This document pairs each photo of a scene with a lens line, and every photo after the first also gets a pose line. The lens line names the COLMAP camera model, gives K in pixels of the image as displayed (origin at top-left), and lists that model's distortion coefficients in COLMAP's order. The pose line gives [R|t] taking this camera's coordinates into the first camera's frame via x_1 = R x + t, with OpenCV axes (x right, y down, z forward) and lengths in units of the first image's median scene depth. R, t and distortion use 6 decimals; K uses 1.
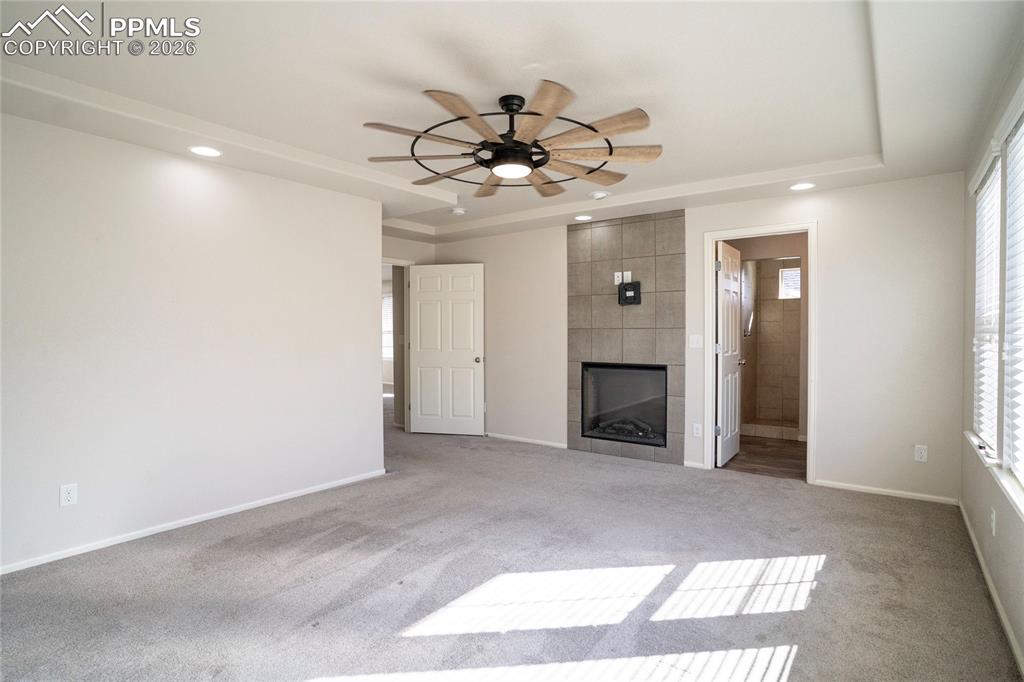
lens RADIAL K [[521.8, 0, 513.2], [0, 521.8, 343.1], [0, 0, 1]] dist [-0.058616, 0.020998]
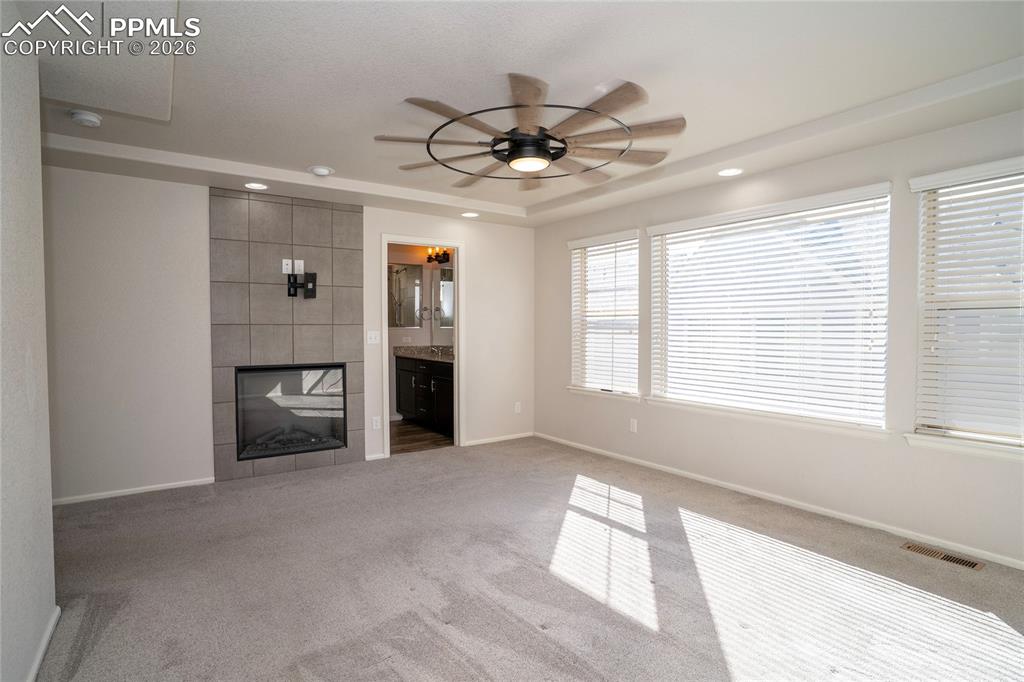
lens RADIAL K [[521.8, 0, 516.4], [0, 521.8, 340.5], [0, 0, 1]] dist [-0.058616, 0.020998]
pose [[0.294925, -0.024499, 0.955206, -0.535916], [0.016423, 0.999654, 0.020569, -0.013340], [-0.955379, 0.009622, 0.295225, 0.407995]]
